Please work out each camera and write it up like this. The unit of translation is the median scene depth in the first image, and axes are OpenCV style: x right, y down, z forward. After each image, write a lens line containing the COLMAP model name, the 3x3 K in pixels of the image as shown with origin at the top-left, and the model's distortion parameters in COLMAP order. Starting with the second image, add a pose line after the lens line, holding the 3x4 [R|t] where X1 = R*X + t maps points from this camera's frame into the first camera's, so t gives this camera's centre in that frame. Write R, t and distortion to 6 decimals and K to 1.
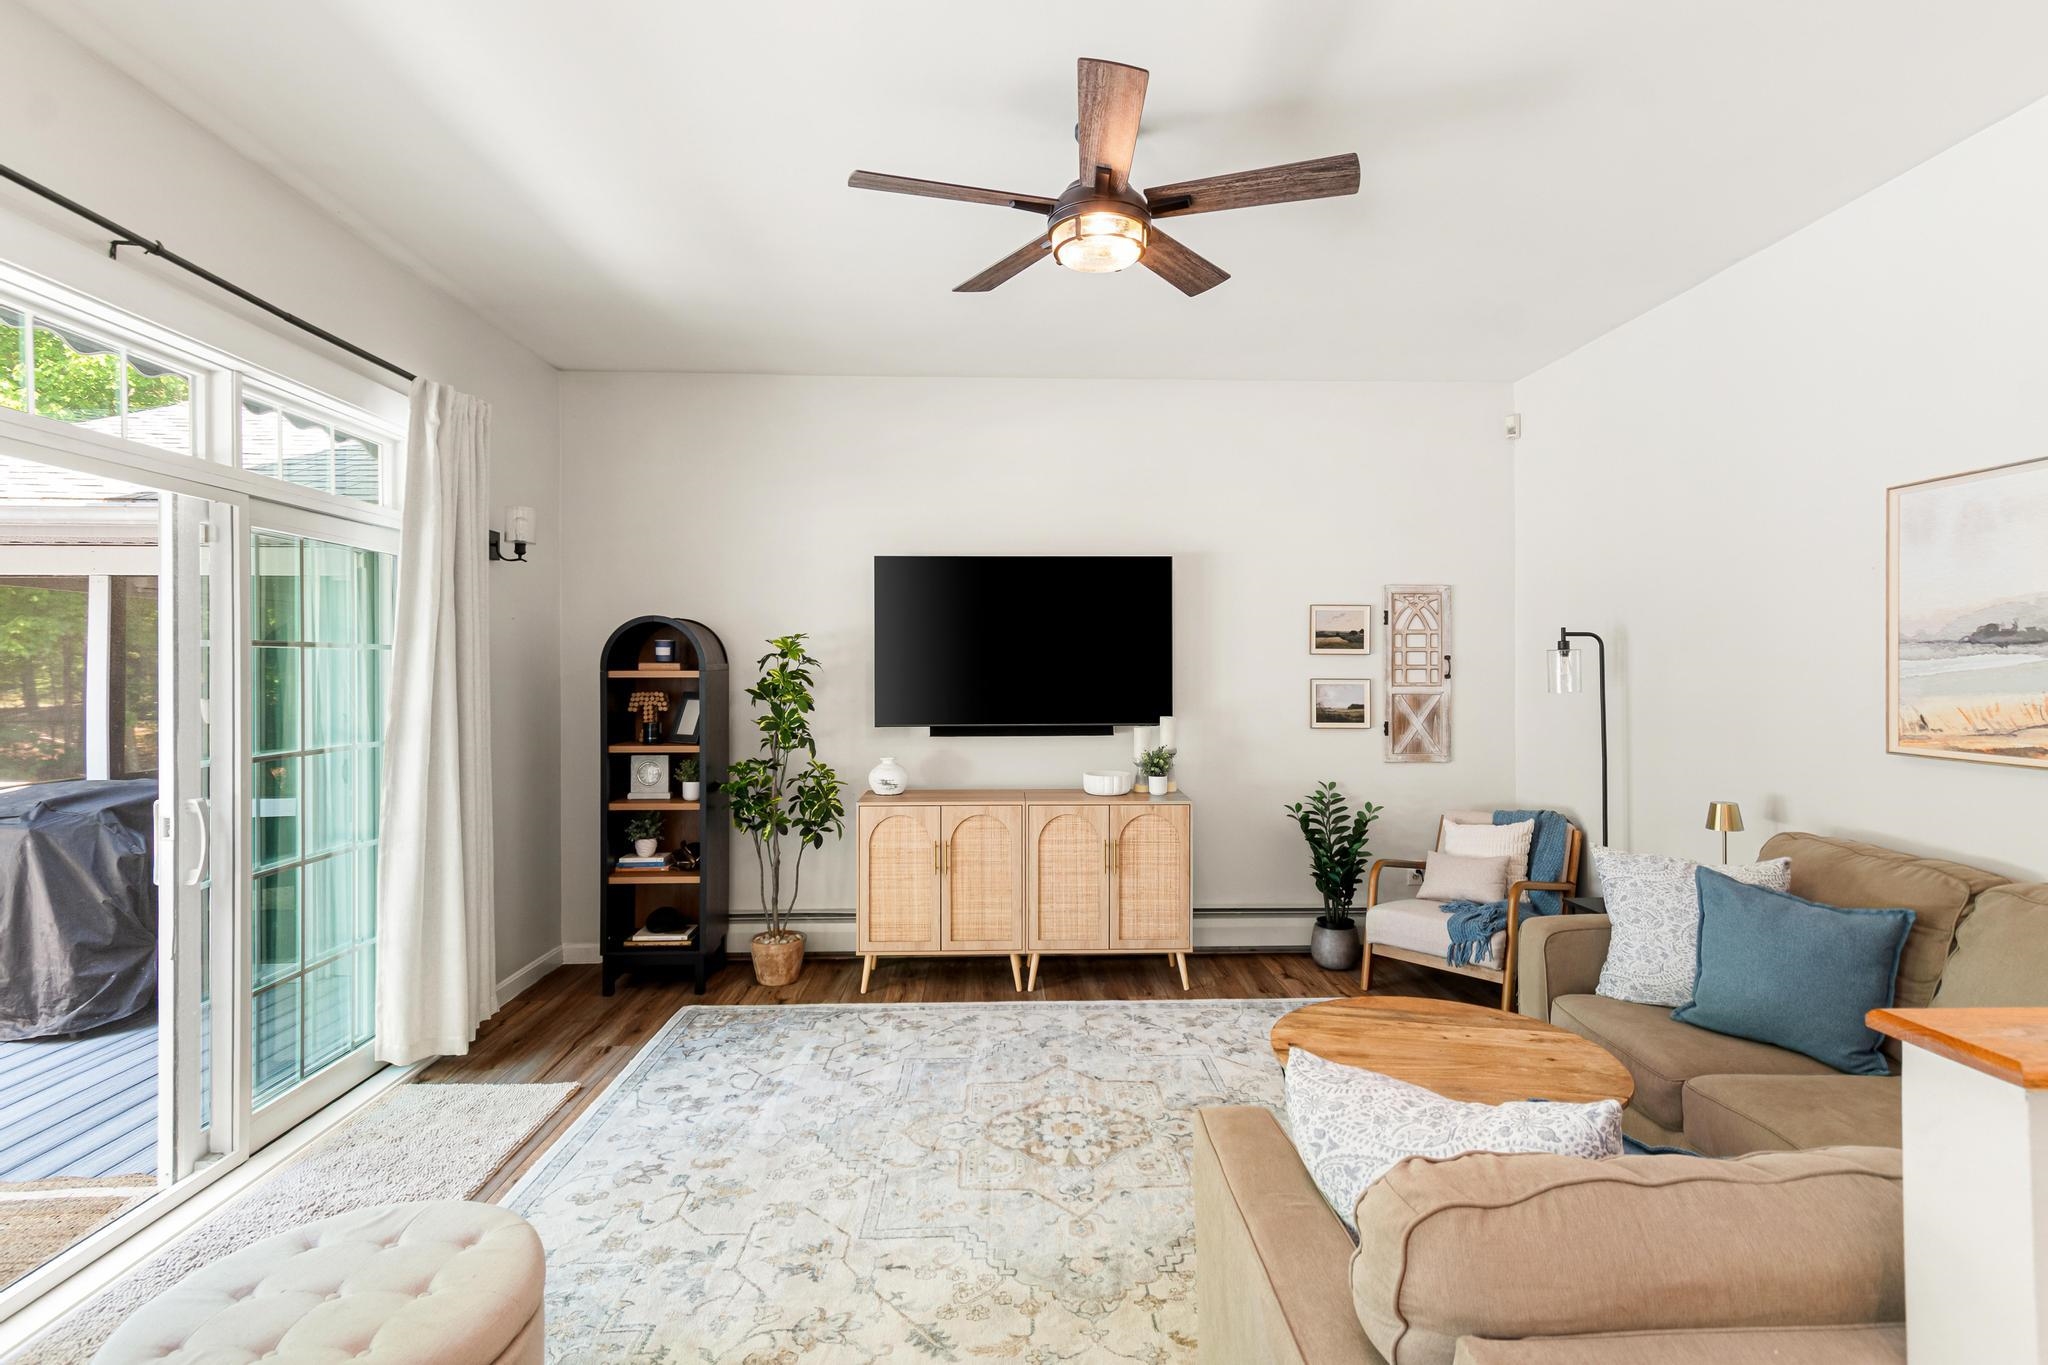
lens RADIAL K [[1040.2, 0, 1030.5], [0, 1040.2, 668.2], [0, 0, 1]] dist [0.017269, -0.000346]
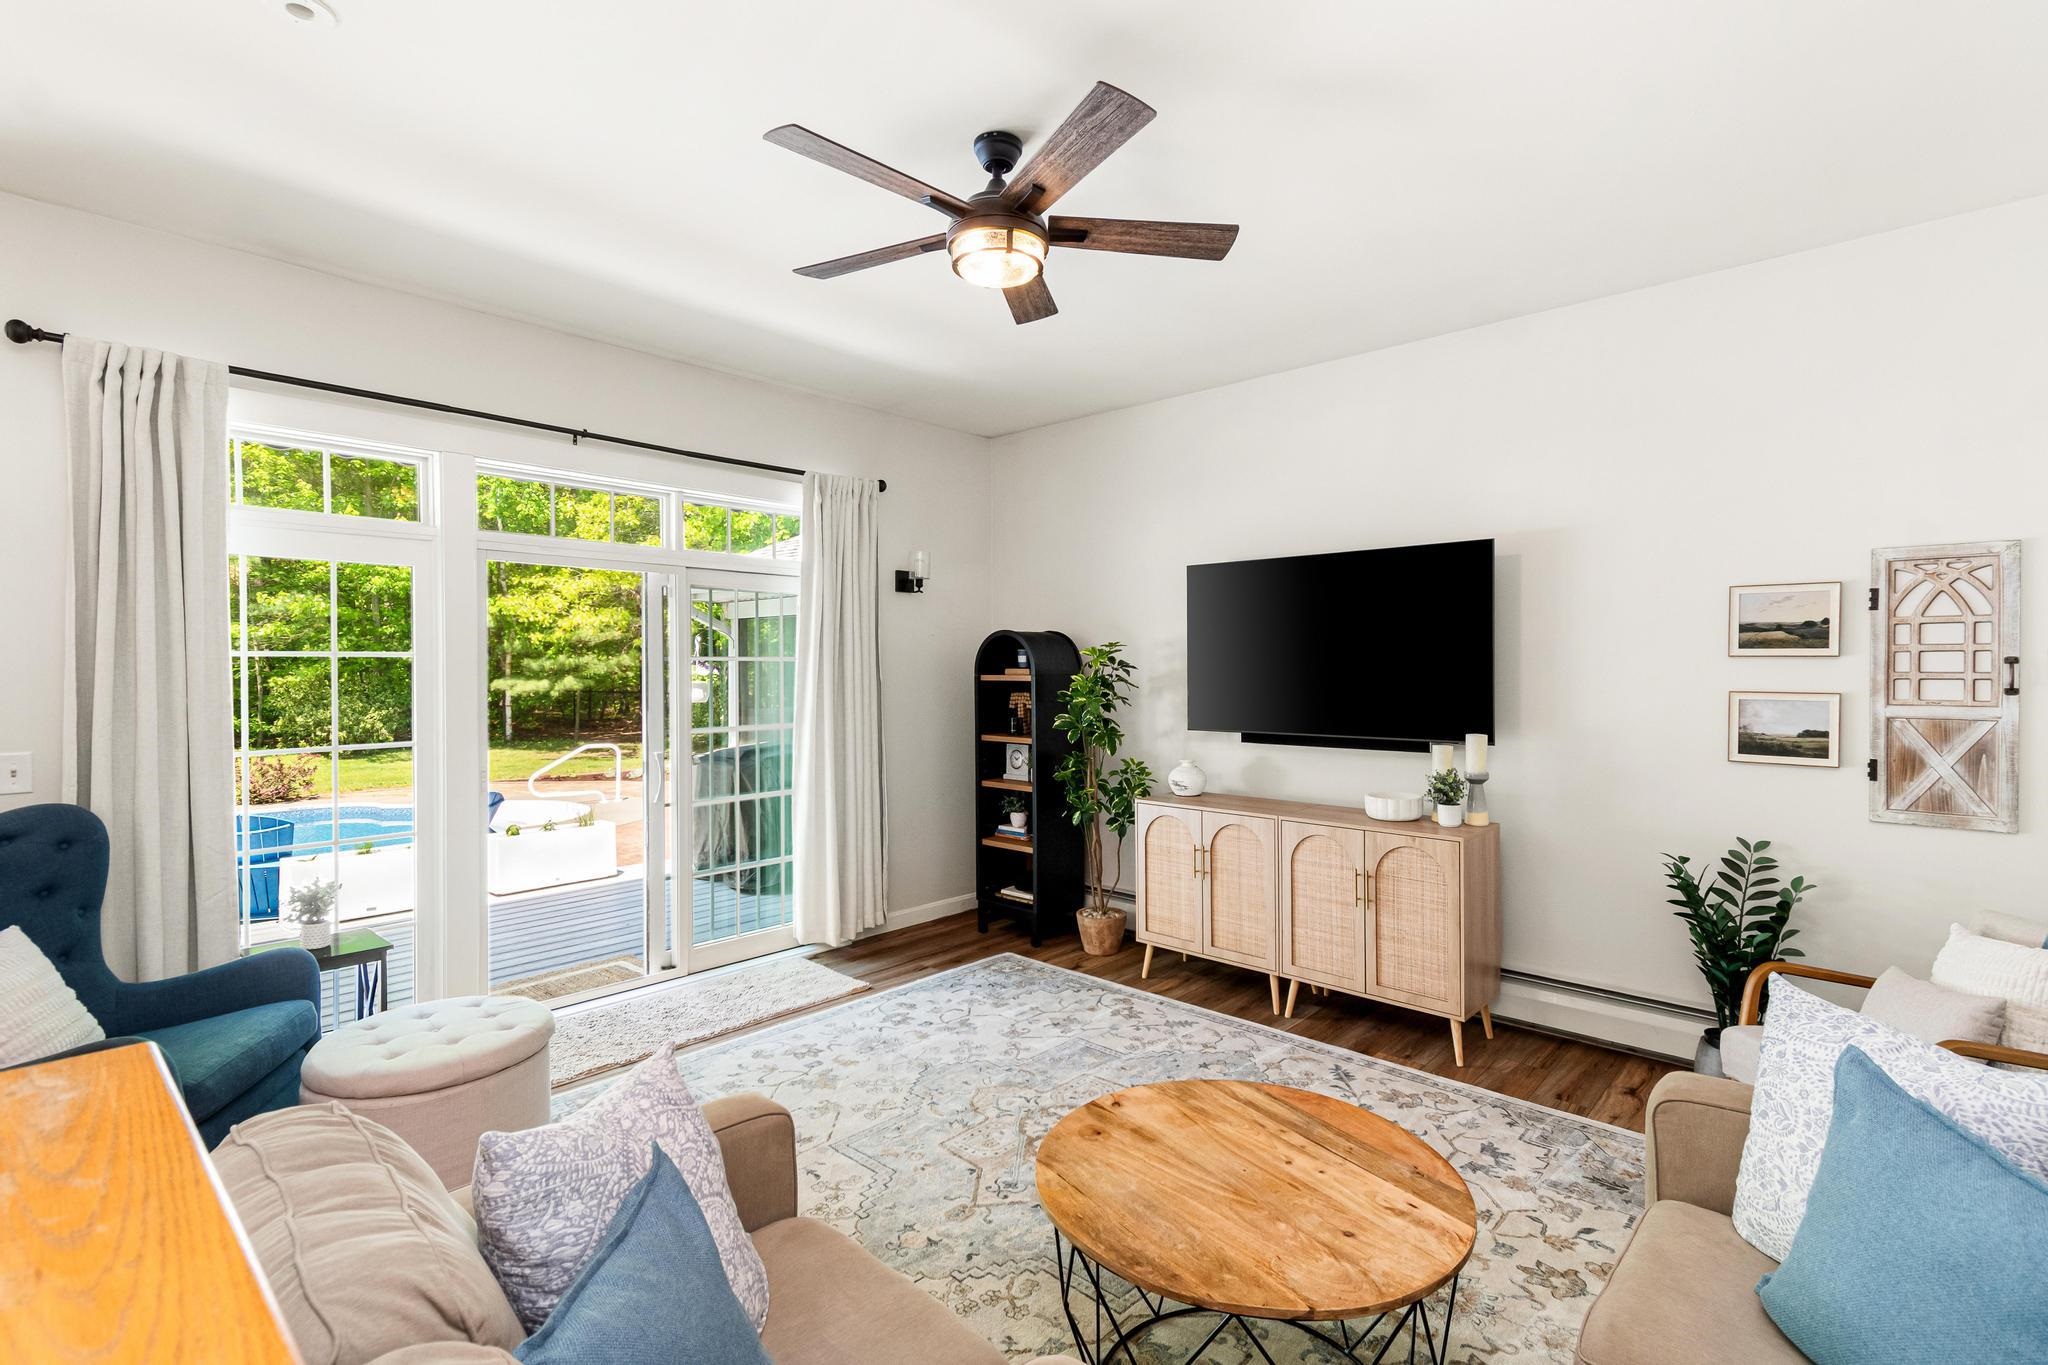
lens RADIAL K [[971.3, 0, 1024.0], [0, 971.3, 682.5], [0, 0, 1]] dist [0.016279, -0.000236]
pose [[0.697432, 0.011096, -0.716565, 0.461012], [-0.001047, 0.999895, 0.014464, -0.005542], [0.716650, -0.009337, 0.697370, 0.216770]]
